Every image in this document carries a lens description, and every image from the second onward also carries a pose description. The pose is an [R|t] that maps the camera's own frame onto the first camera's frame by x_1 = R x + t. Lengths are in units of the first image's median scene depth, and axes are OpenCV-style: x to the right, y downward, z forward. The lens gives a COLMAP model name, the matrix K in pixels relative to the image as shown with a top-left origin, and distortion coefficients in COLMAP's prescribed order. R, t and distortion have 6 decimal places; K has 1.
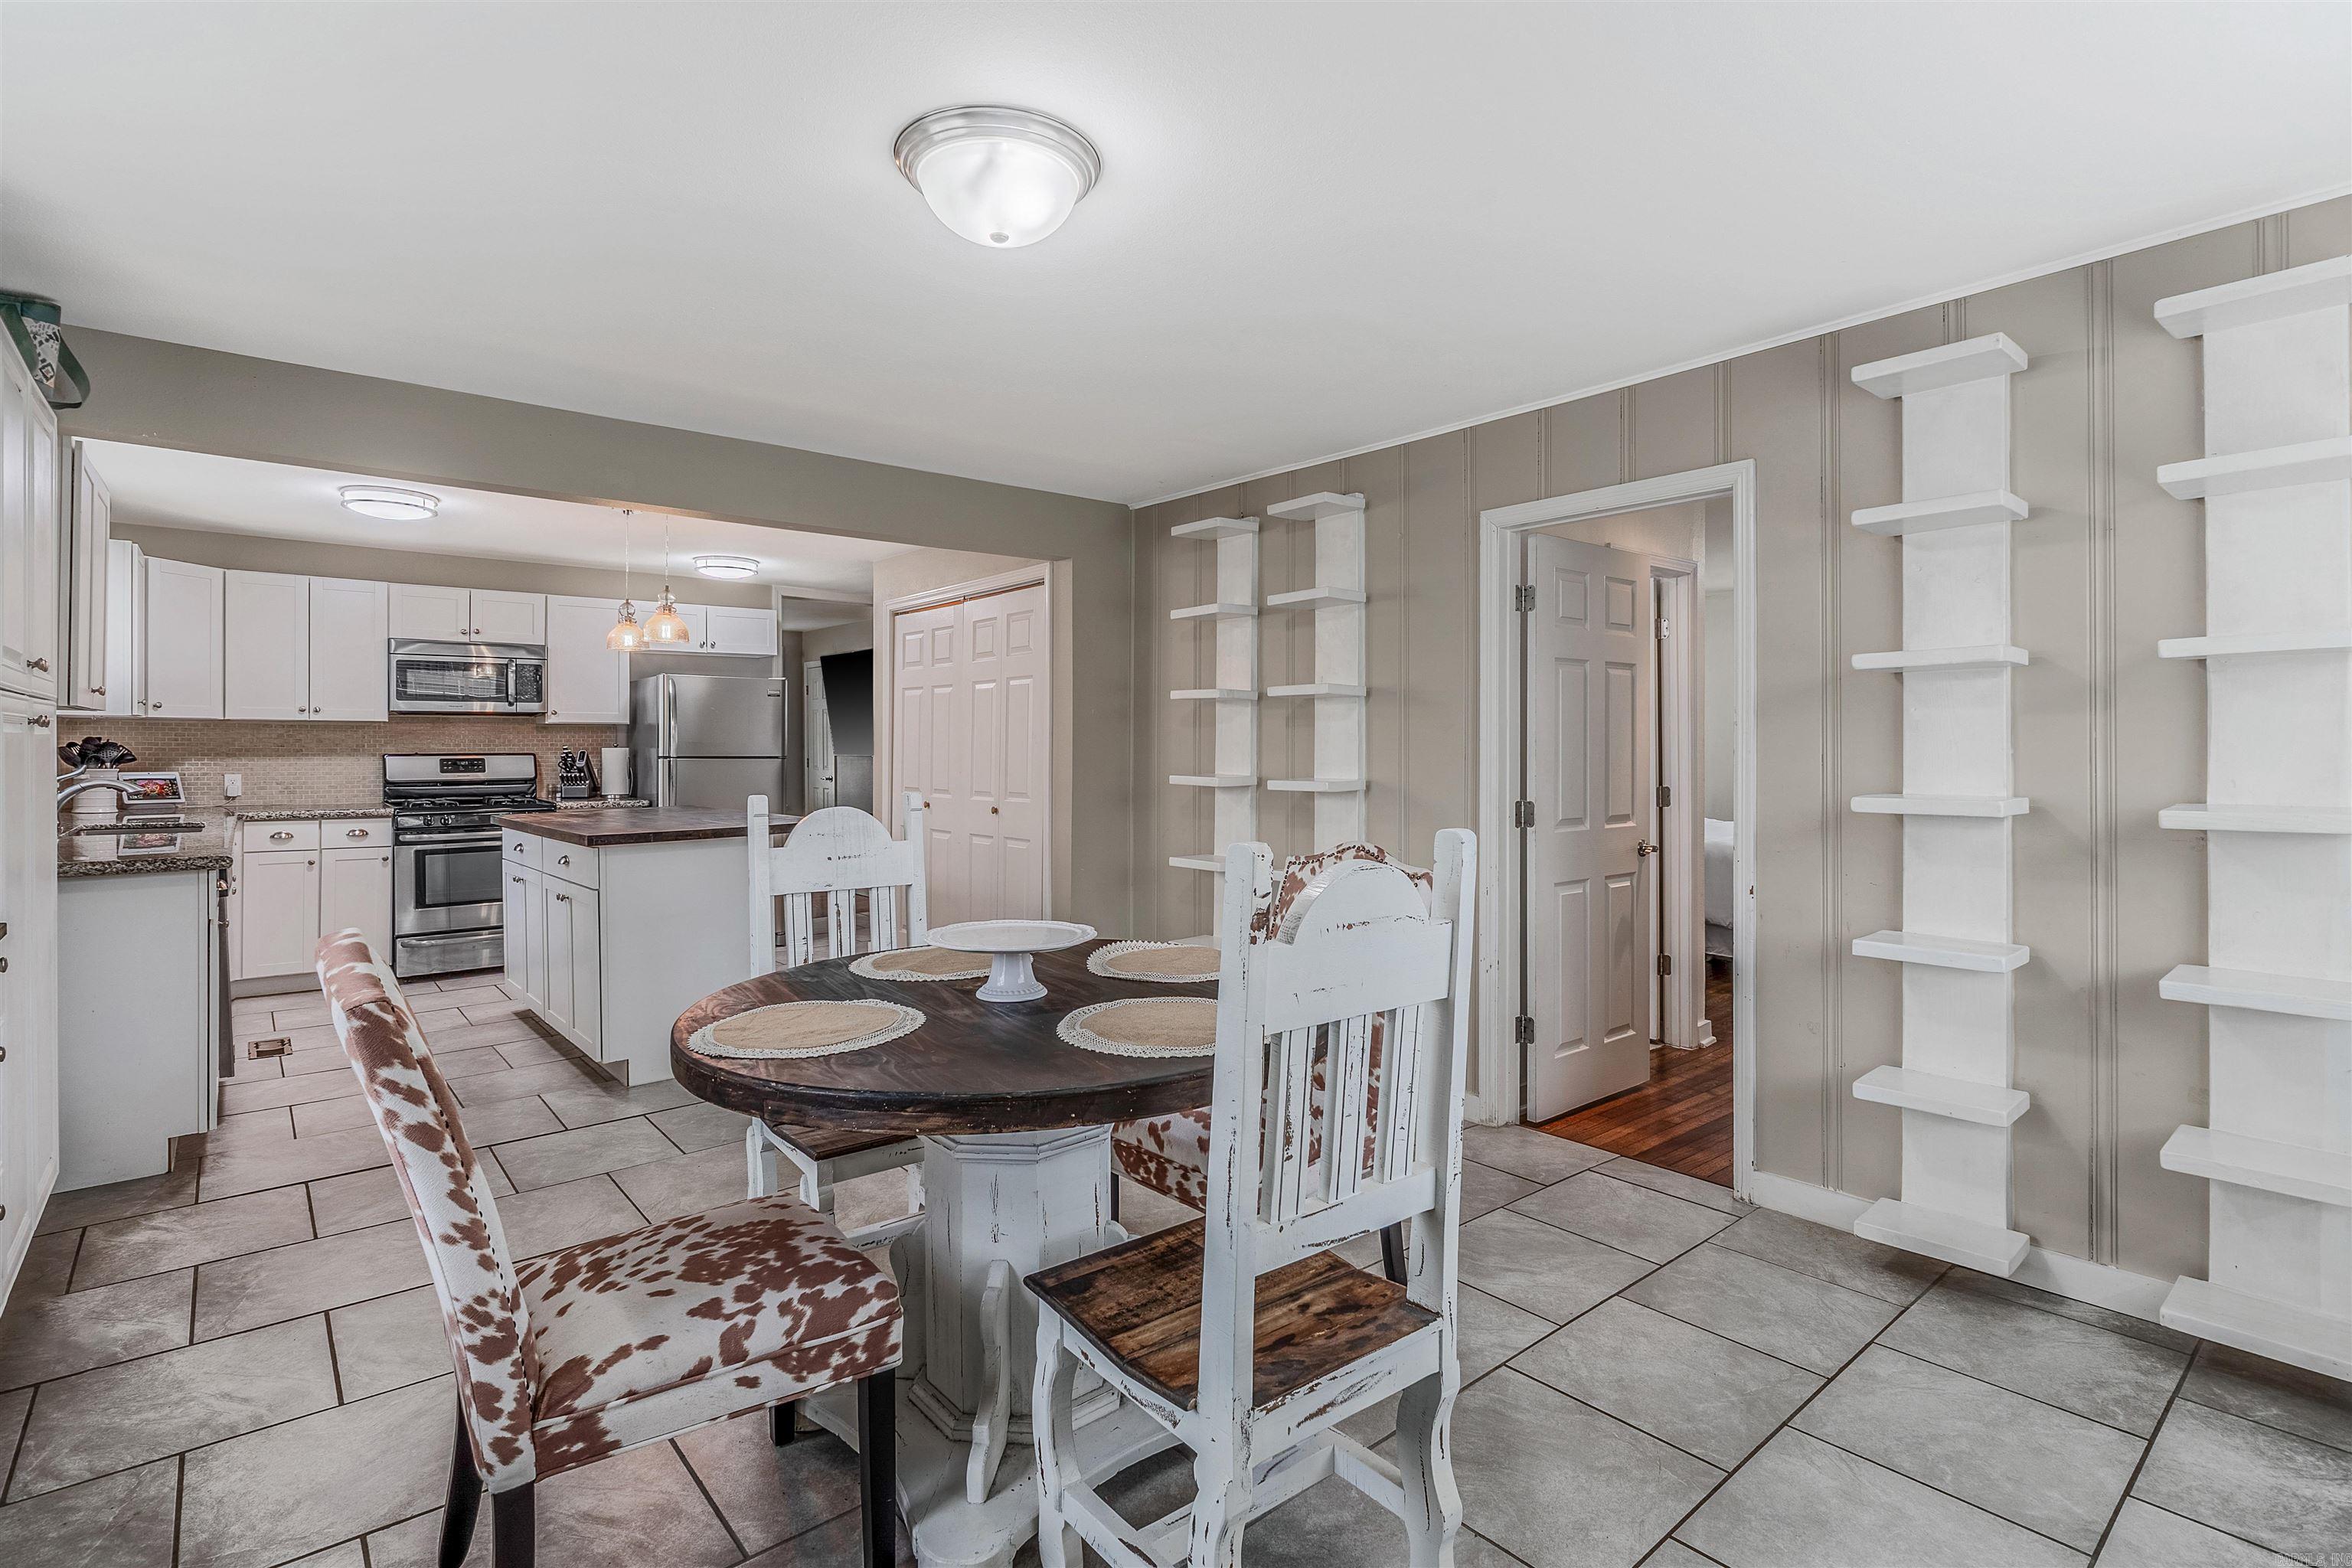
lens RADIAL K [[1137.5, 0, 1215.2], [0, 1137.5, 735.7], [0, 0, 1]] dist [-0.013204, -0.001803]
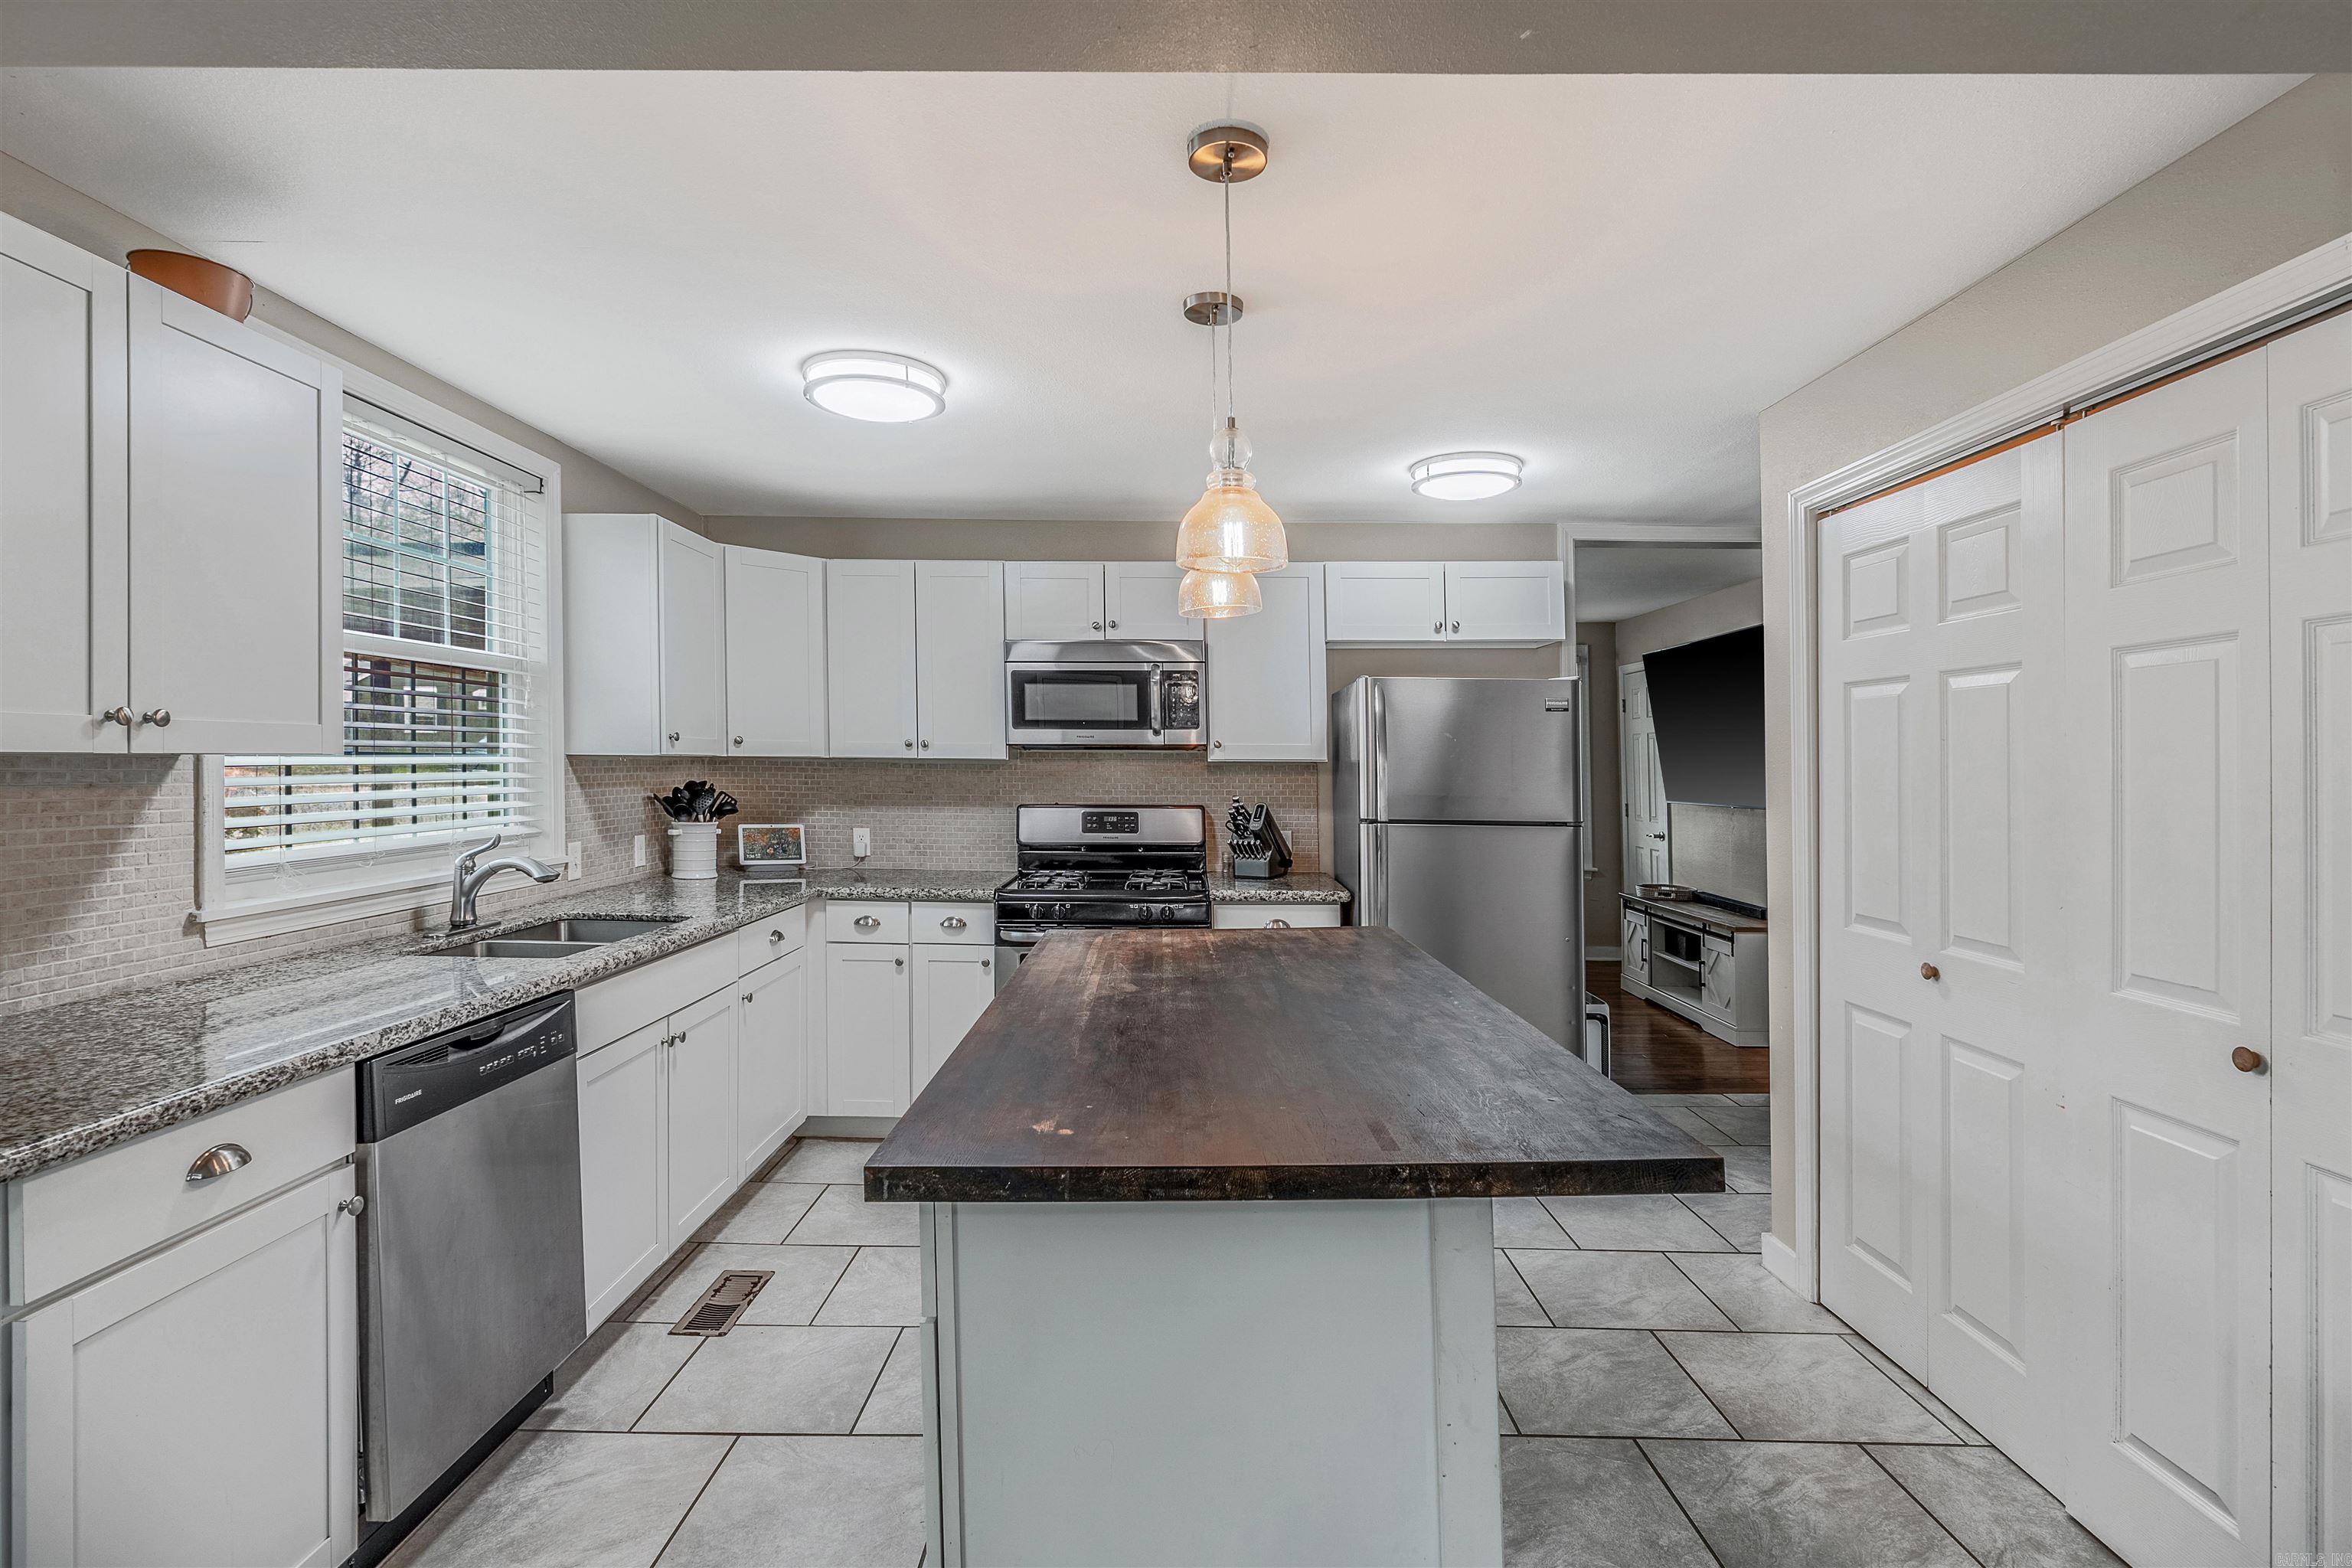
lens RADIAL K [[1113.3, 0, 1155.4], [0, 1113.3, 823.1], [0, 0, 1]] dist [-0.005096, -0.000359]
pose [[0.739012, 0.039971, -0.672506, -0.199642], [-0.002655, 0.998403, 0.056424, -0.012547], [0.673688, -0.039912, 0.737938, 0.549505]]
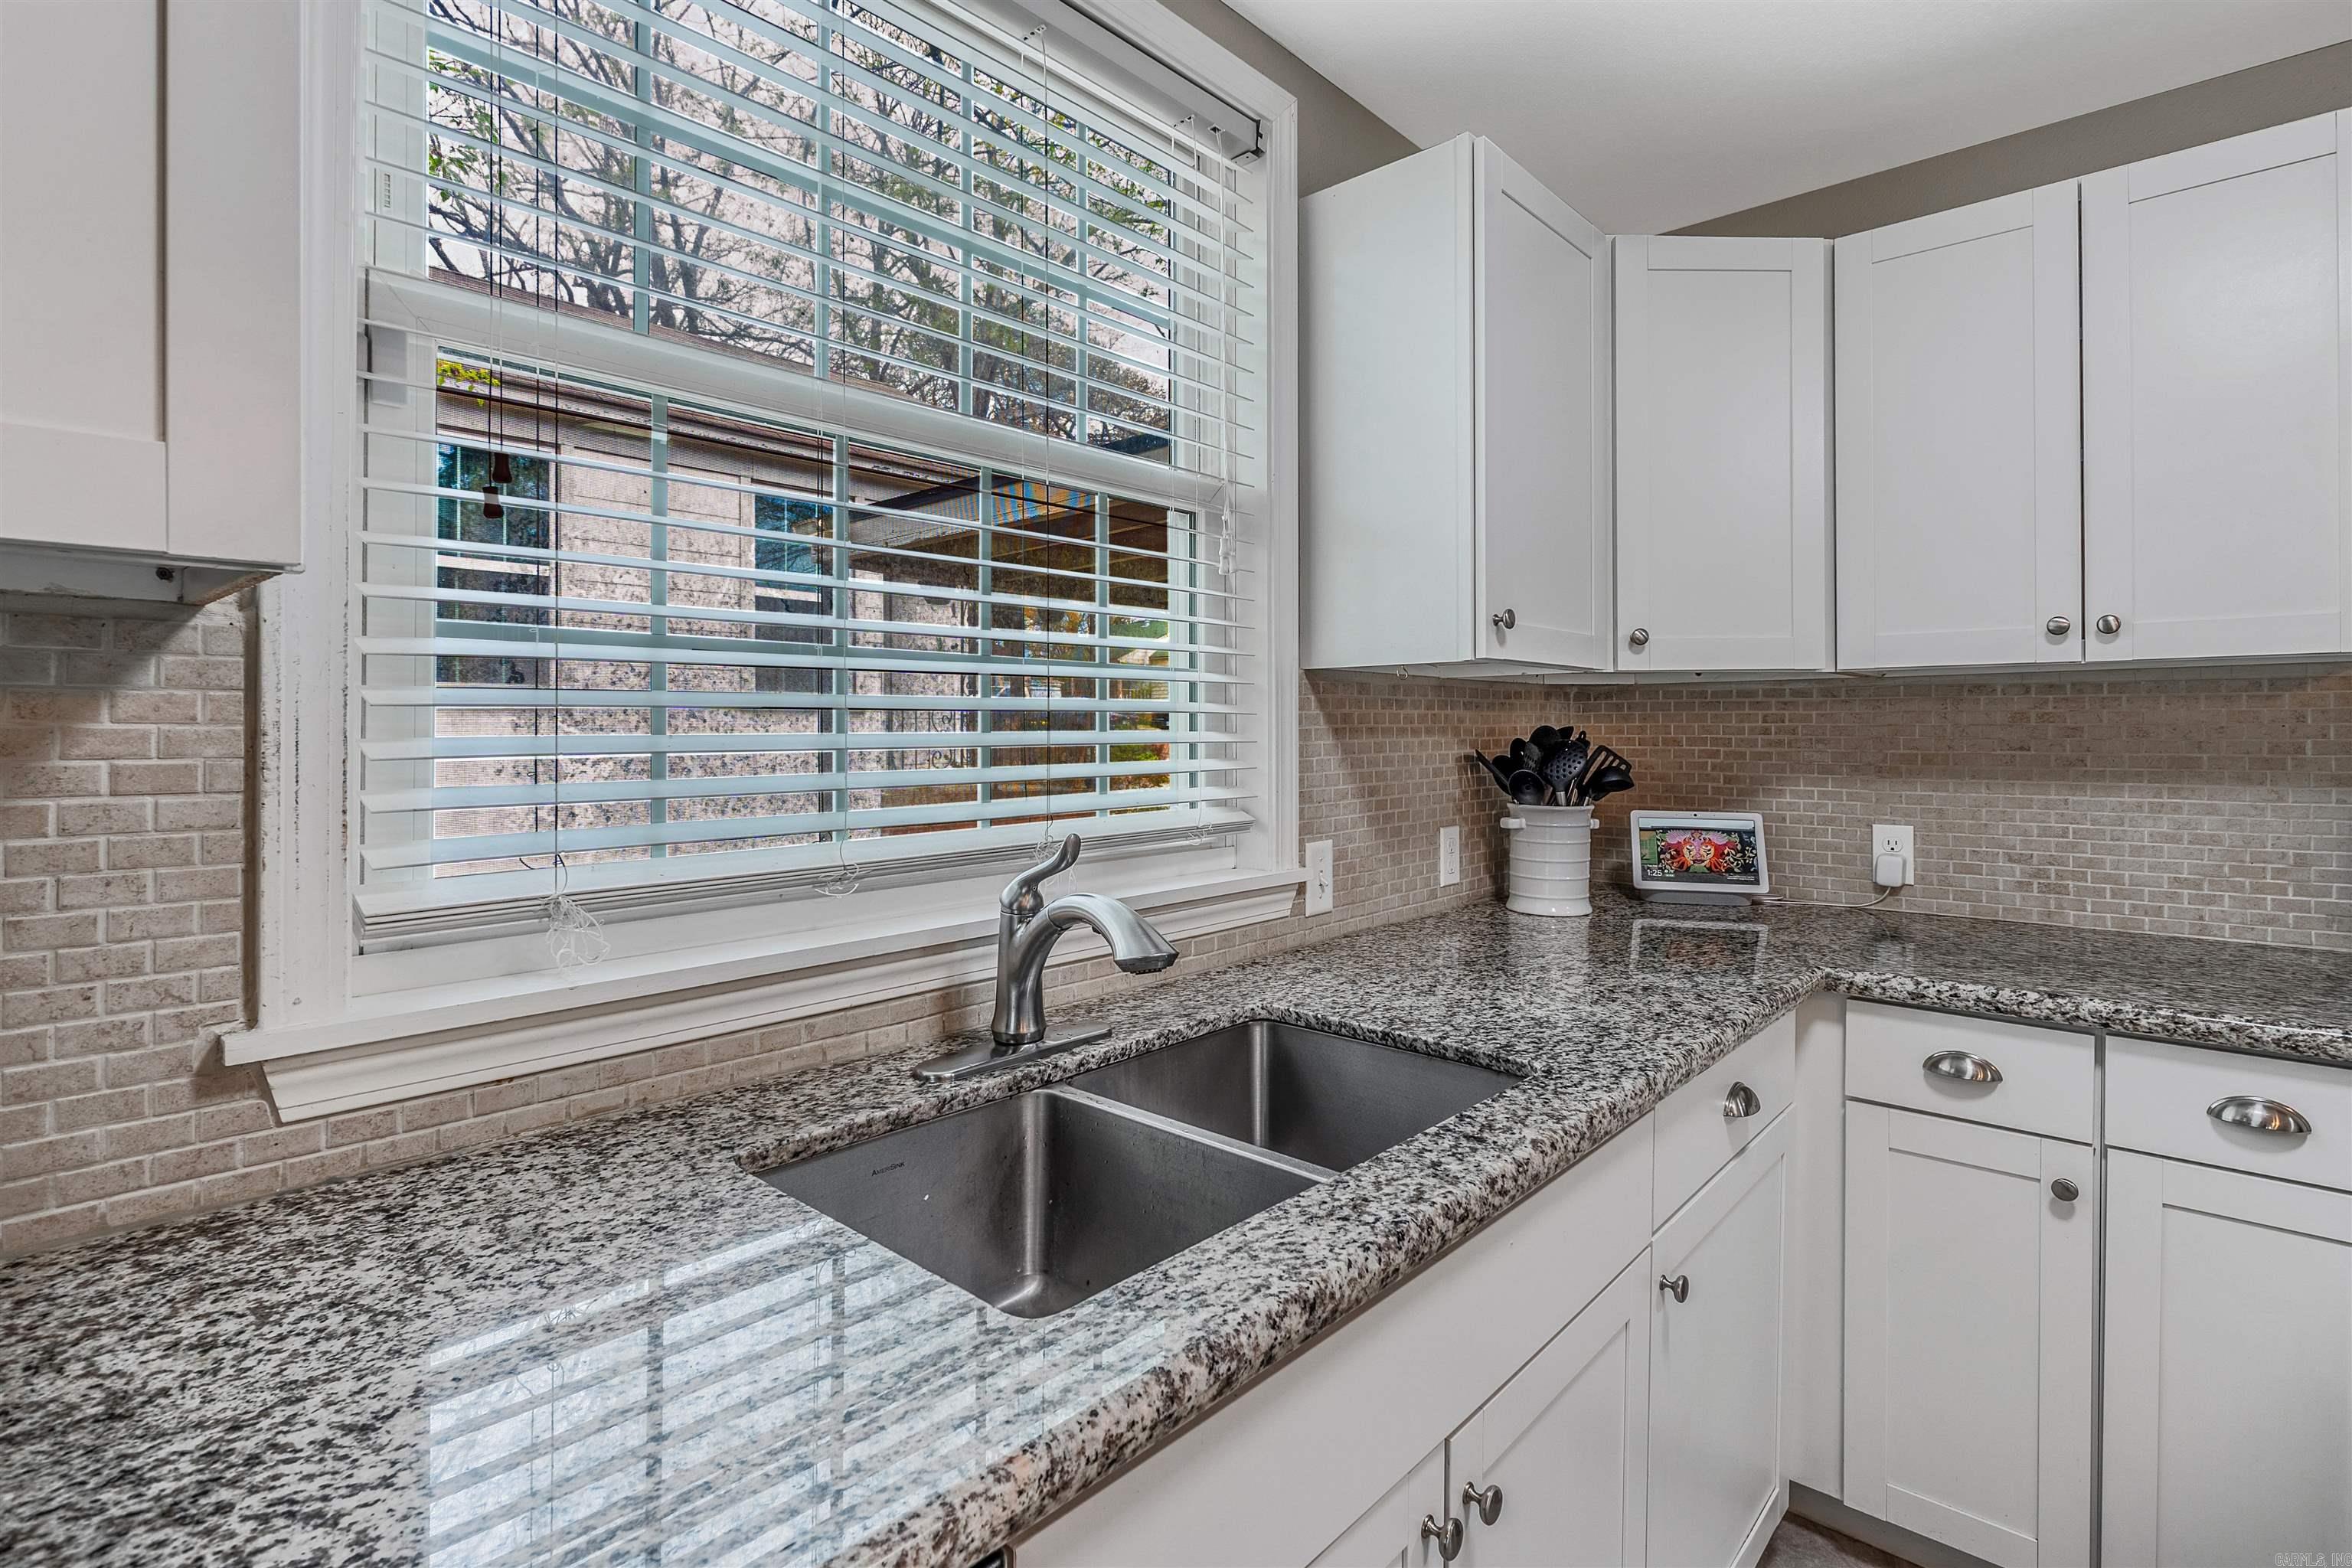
lens RADIAL K [[1113.3, 0, 1180.7], [0, 1113.3, 739.3], [0, 0, 1]] dist [-0.005096, -0.000359]
pose [[0.111455, 0.001501, -0.993768, -0.518993], [0.011949, 0.999925, 0.002850, 0.002266], [0.993698, -0.012192, 0.111428, 0.702188]]
